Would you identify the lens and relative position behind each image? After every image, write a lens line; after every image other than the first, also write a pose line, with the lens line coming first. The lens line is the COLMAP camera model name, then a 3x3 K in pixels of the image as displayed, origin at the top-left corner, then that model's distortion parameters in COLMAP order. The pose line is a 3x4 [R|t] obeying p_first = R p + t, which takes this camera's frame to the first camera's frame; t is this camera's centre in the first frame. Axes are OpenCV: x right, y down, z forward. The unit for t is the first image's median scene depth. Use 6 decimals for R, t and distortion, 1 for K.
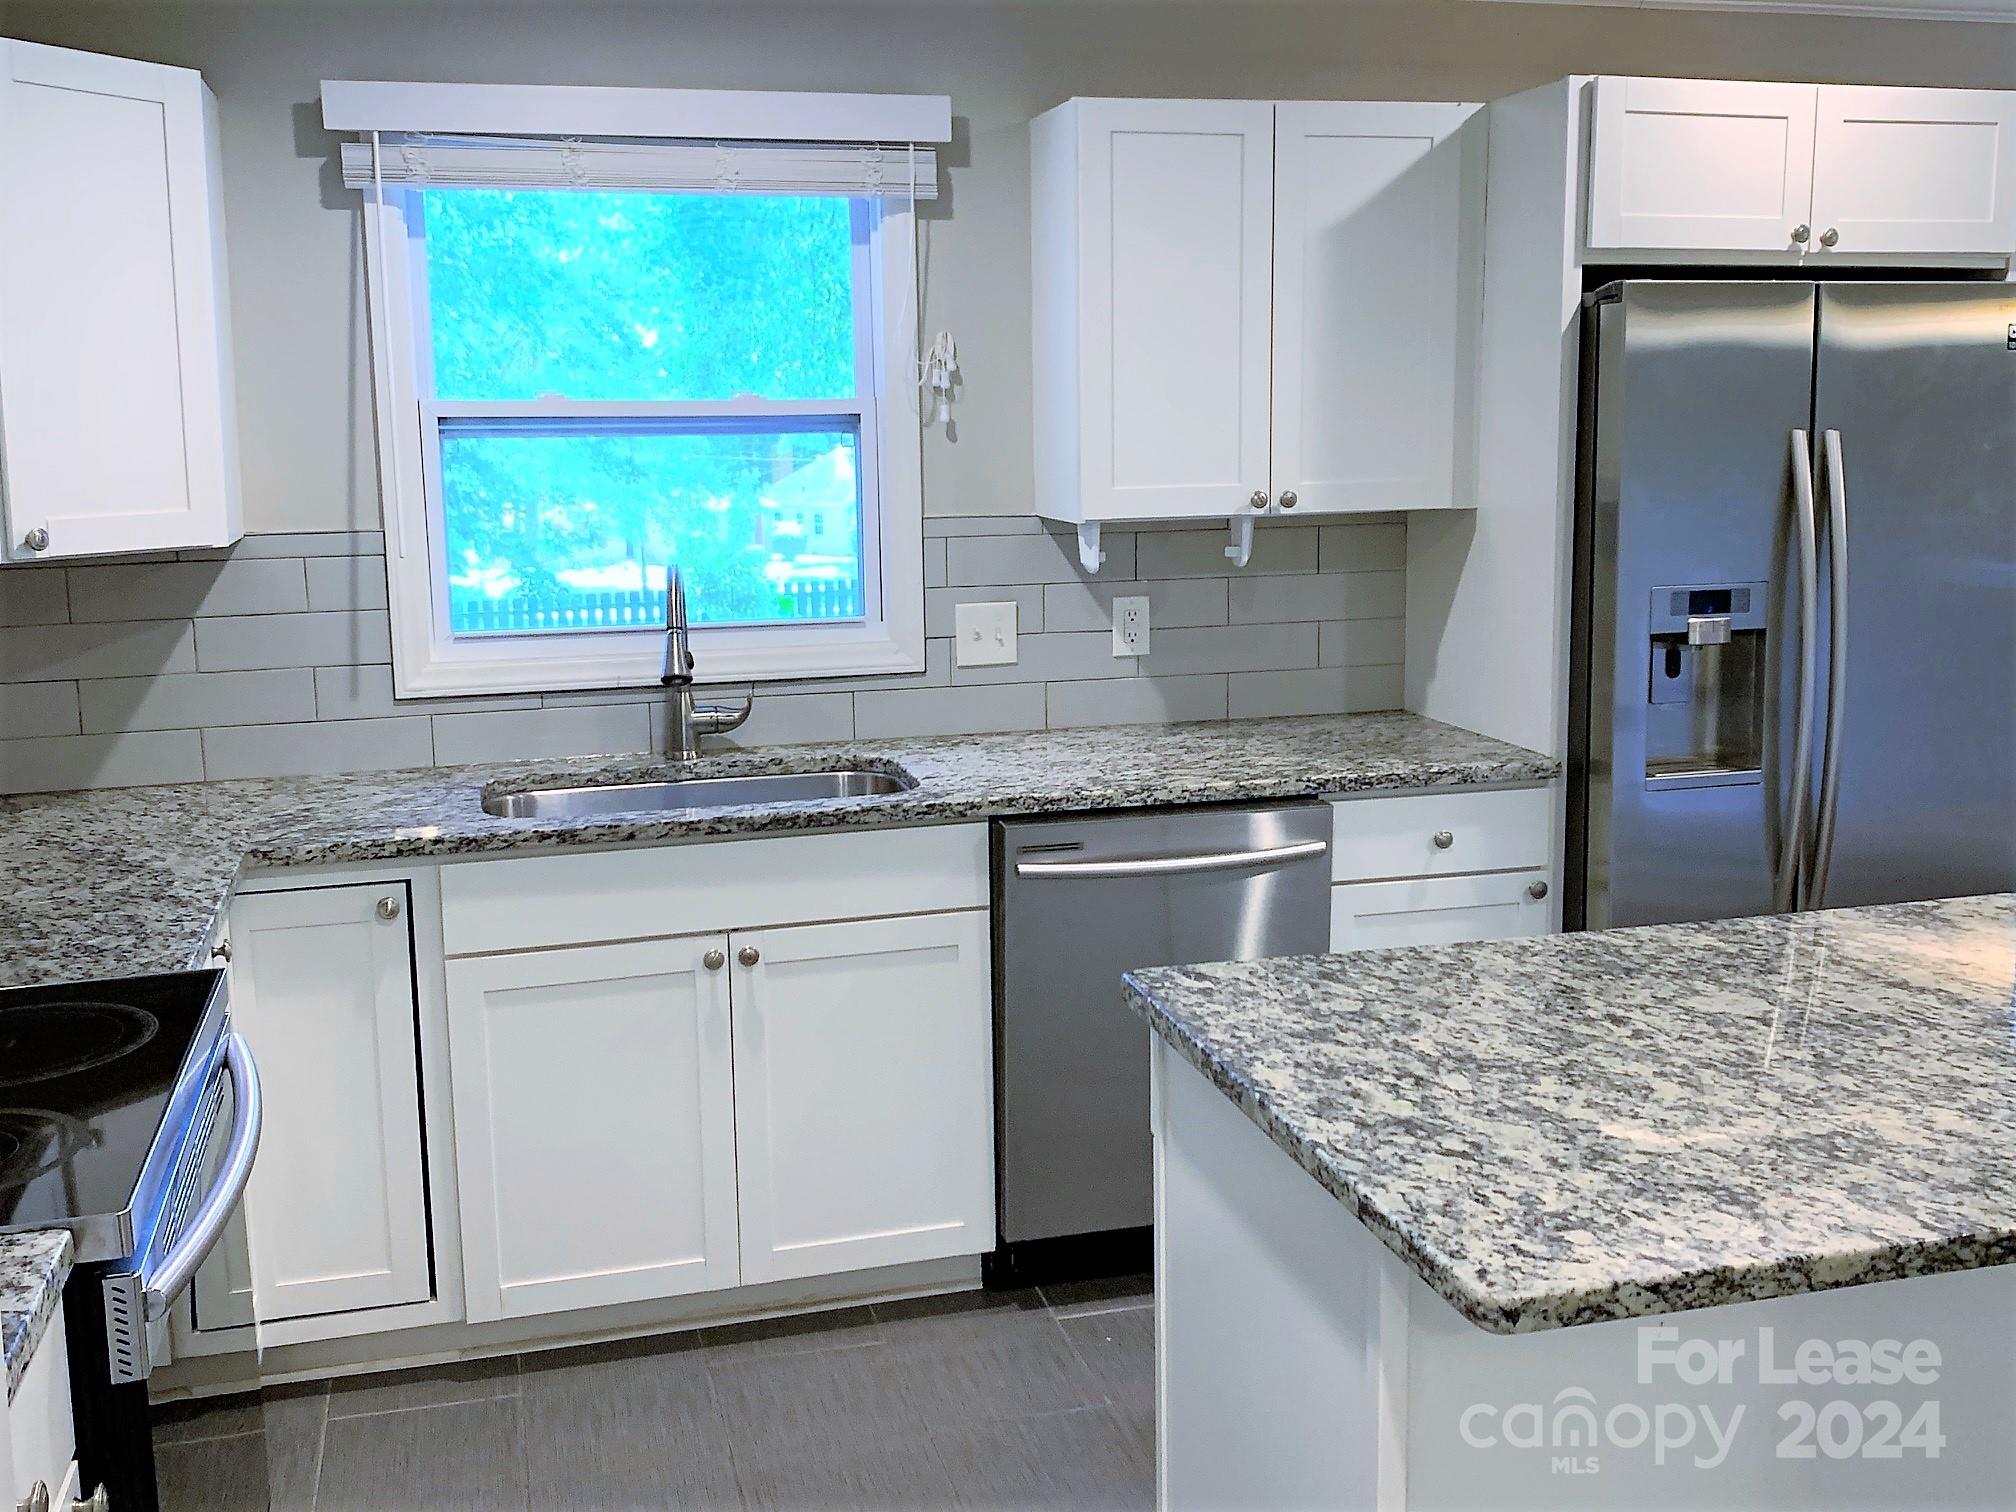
lens RADIAL K [[1995.3, 0, 1005.9], [0, 1995.3, 704.3], [0, 0, 1]] dist [0.126273, -0.004032]
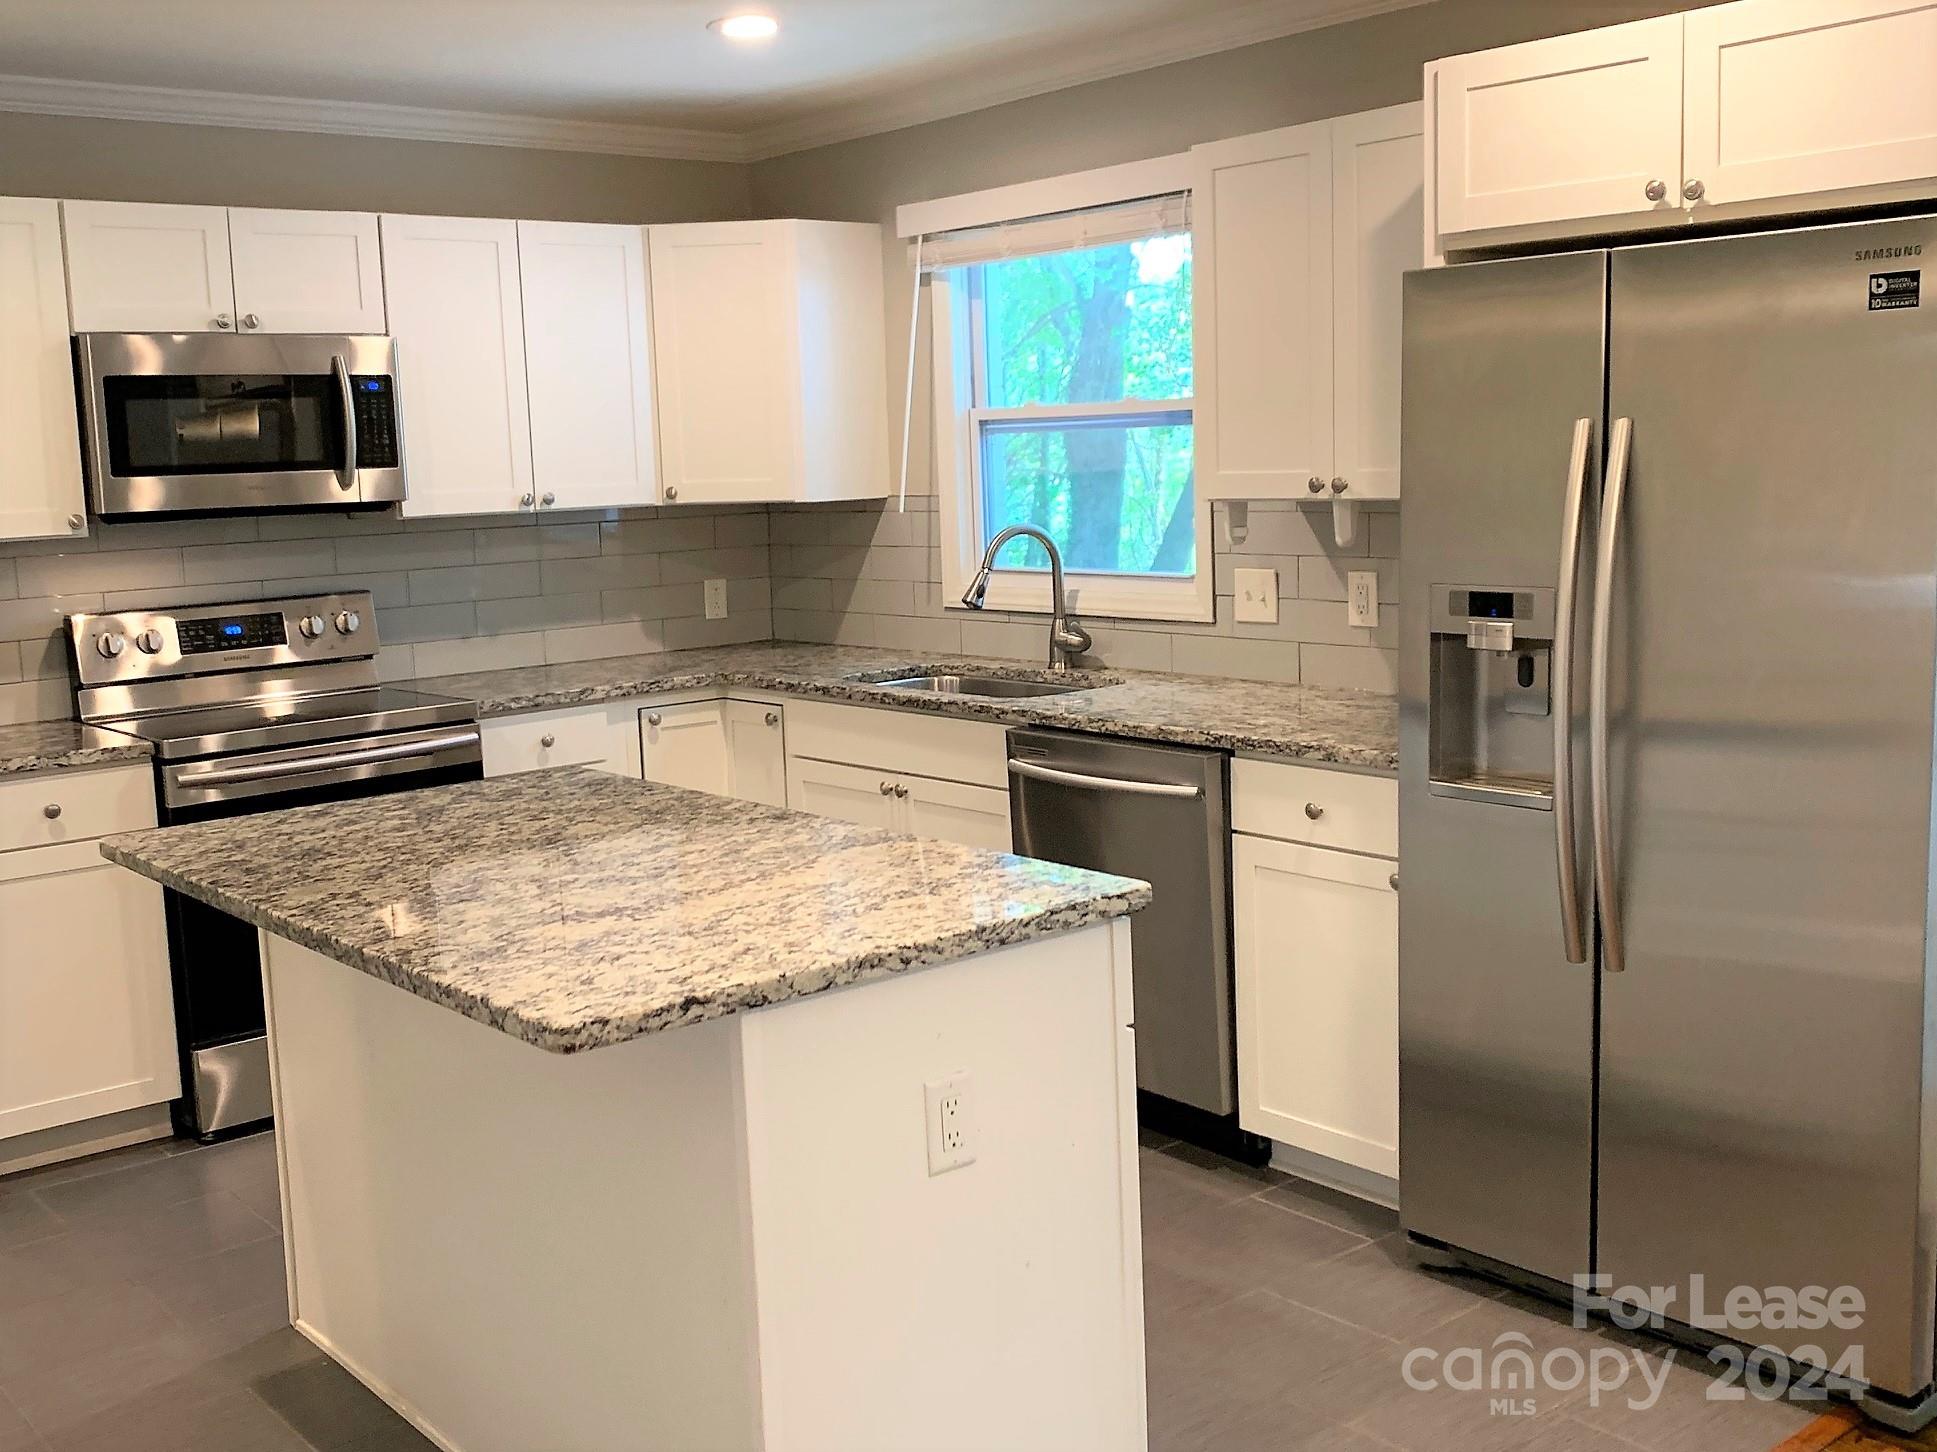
lens RADIAL K [[1928.7, 0, 1028.9], [0, 1928.7, 723.2], [0, 0, 1]] dist [0.161971, -0.234392]
pose [[0.451911, 0.128690, -0.882732, 1.045890], [-0.106750, 0.990230, 0.089711, -0.054023], [0.885653, 0.053690, 0.461234, 0.398473]]
